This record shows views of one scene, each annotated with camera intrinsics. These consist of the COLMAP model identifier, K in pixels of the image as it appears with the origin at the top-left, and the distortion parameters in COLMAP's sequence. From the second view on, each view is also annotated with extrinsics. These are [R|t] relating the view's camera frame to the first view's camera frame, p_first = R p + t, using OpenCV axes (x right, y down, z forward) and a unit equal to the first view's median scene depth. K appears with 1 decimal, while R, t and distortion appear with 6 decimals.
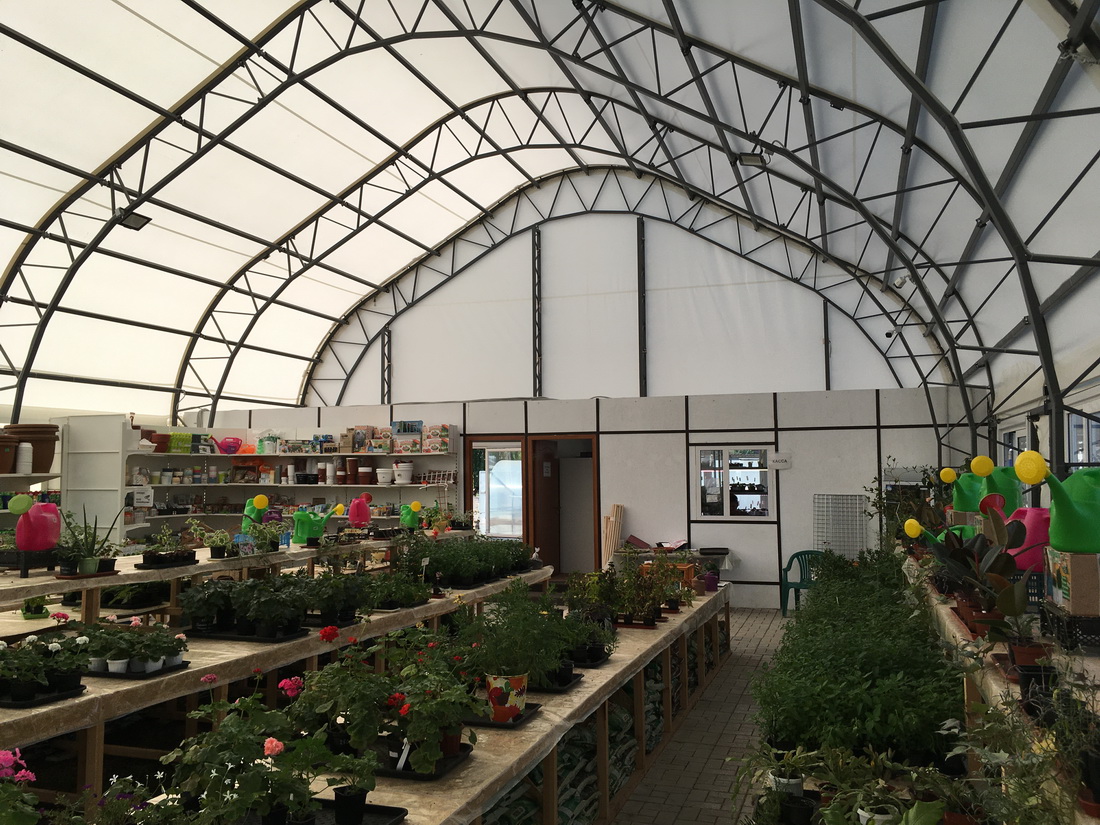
lens RADIAL K [[935.8, 0, 571.0], [0, 935.8, 412.8], [0, 0, 1]] dist [0.002846, 0.003695]
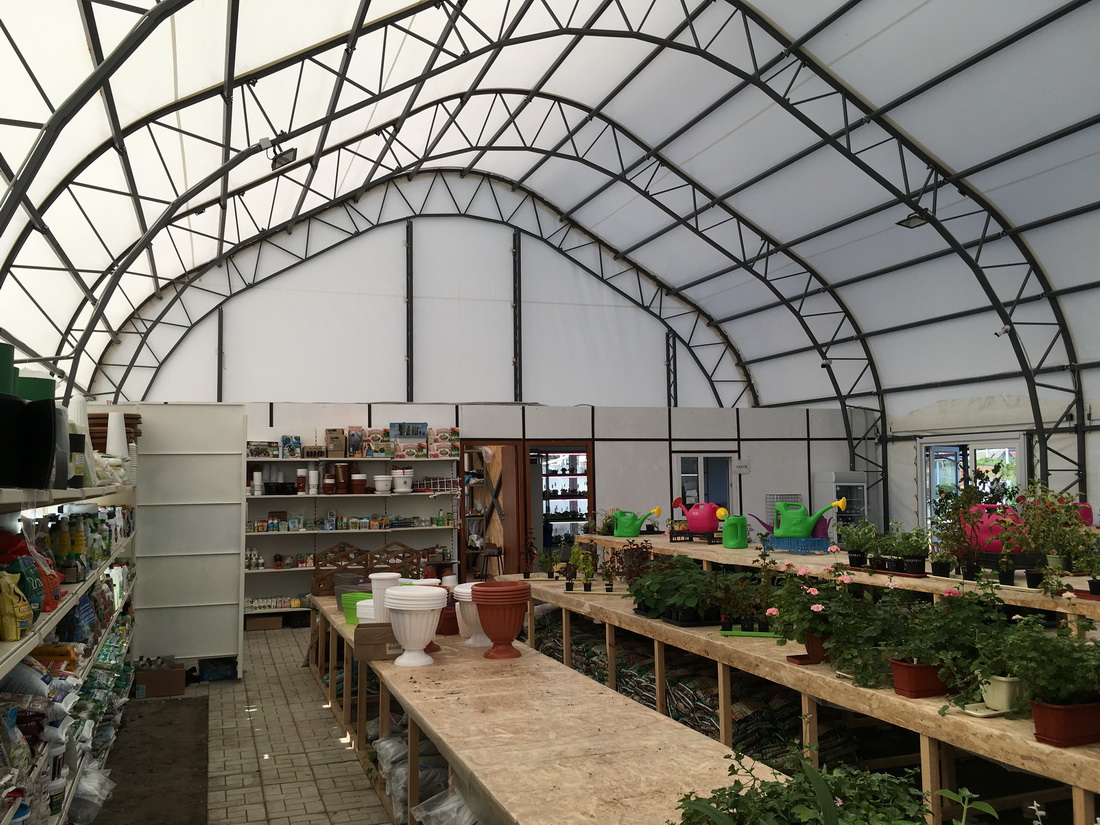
lens RADIAL K [[935.8, 0, 571.0], [0, 935.8, 412.8], [0, 0, 1]] dist [0.002846, 0.003695]
pose [[0.787578, 0.036558, 0.615130, -0.538028], [-0.028035, 0.999331, -0.023497, 0.014339], [-0.615577, 0.001261, 0.788076, 0.169891]]
